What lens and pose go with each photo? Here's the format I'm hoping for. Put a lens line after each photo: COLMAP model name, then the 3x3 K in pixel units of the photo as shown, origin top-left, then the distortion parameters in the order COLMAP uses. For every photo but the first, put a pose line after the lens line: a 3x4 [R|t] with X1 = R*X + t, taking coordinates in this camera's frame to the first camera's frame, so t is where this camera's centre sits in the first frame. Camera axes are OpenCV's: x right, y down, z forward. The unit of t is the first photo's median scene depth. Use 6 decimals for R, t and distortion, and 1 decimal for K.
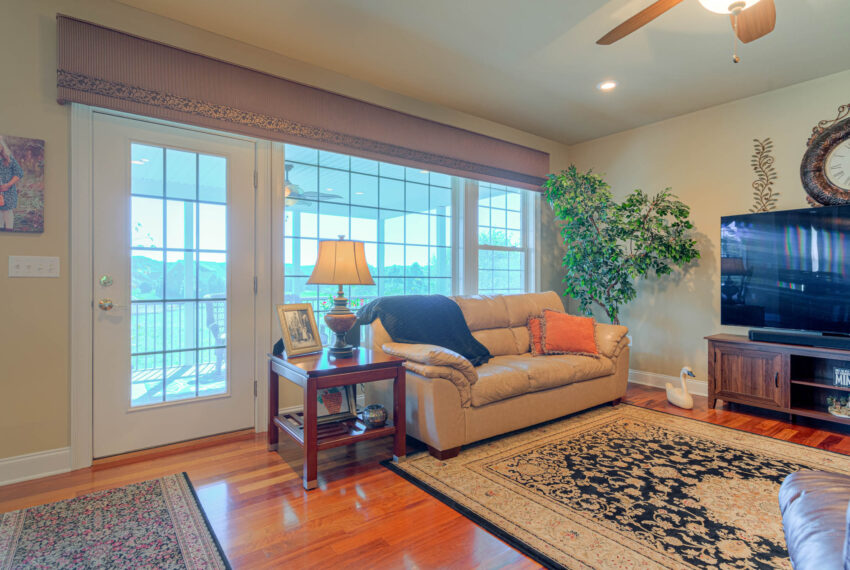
lens RADIAL K [[440.5, 0, 428.1], [0, 440.5, 281.2], [0, 0, 1]] dist [0.001894, -0.000616]
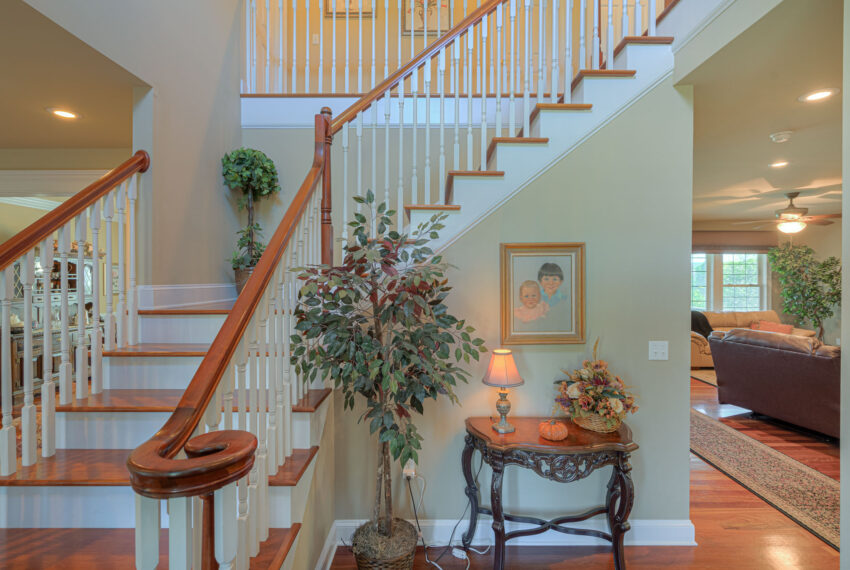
lens RADIAL K [[391.0, 0, 423.6], [0, 391.0, 281.7], [0, 0, 1]] dist [-0.003784, -0.000293]
pose [[0.793933, -0.002367, -0.608001, 0.183630], [0.002232, 0.999997, -0.000979, -0.163639], [0.608002, -0.000580, 0.793936, -1.971078]]
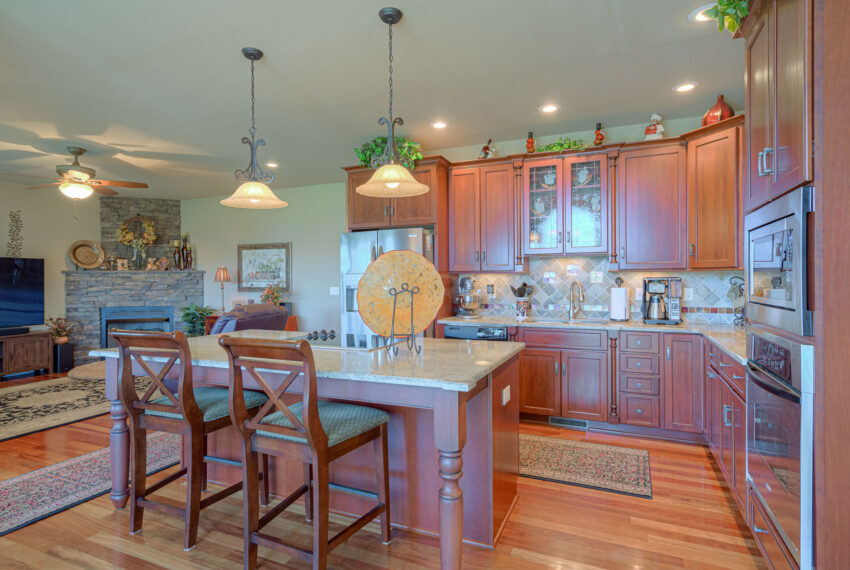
lens RADIAL K [[440.5, 0, 423.2], [0, 440.5, 282.5], [0, 0, 1]] dist [0.001894, -0.000616]
pose [[-0.482295, -0.003221, 0.876003, -1.689946], [0.010636, 0.999898, 0.009532, -0.077060], [-0.875944, 0.013915, -0.482212, 0.296615]]
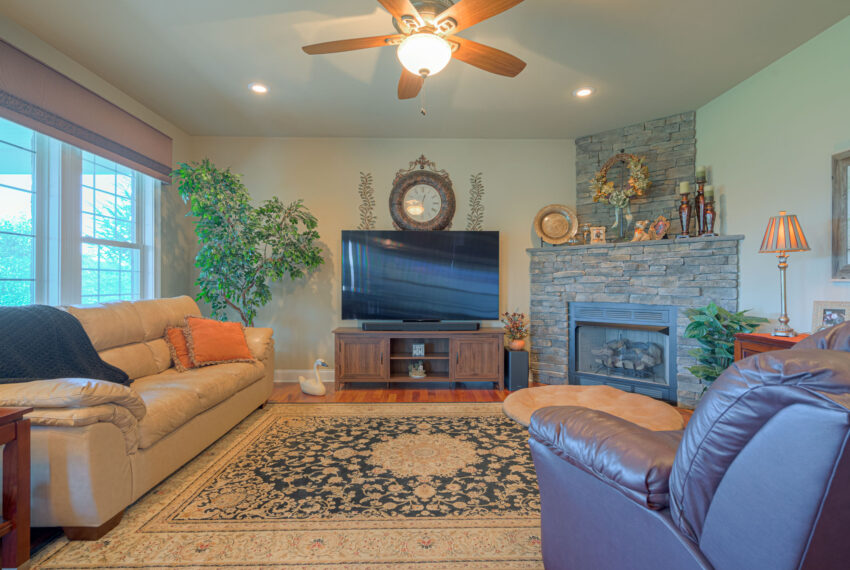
lens RADIAL K [[428.9, 0, 427.4], [0, 428.9, 281.2], [0, 0, 1]] dist [0.002694, -0.000255]
pose [[0.594393, 0.001782, 0.804173, -0.198681], [0.004228, 0.999977, -0.005341, -0.000003], [-0.804164, 0.006575, 0.594371, 0.158385]]
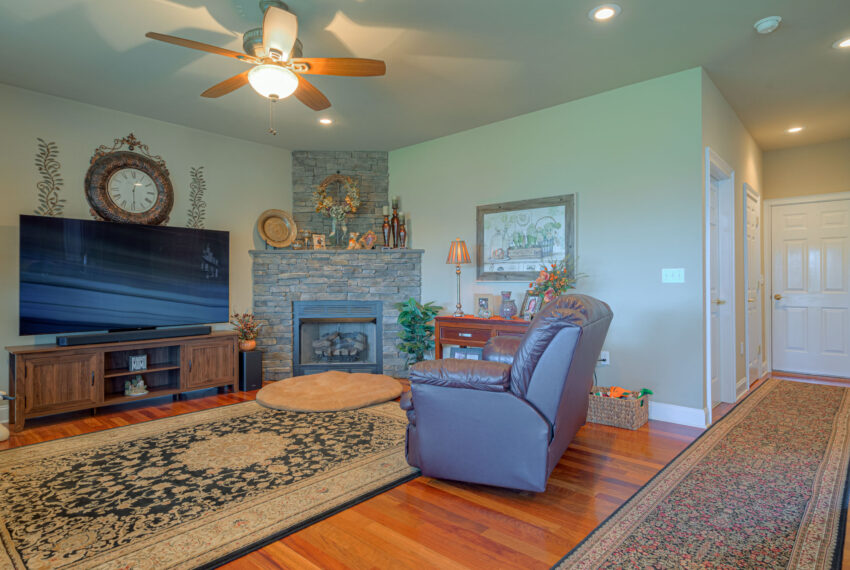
lens RADIAL K [[473.8, 0, 426.7], [0, 473.8, 282.6], [0, 0, 1]] dist [0.003706, 0.000231]
pose [[-0.177838, -0.001244, 0.984059, -0.600195], [0.009140, 0.999954, 0.002916, -0.005441], [-0.984017, 0.009513, -0.177818, 0.507067]]
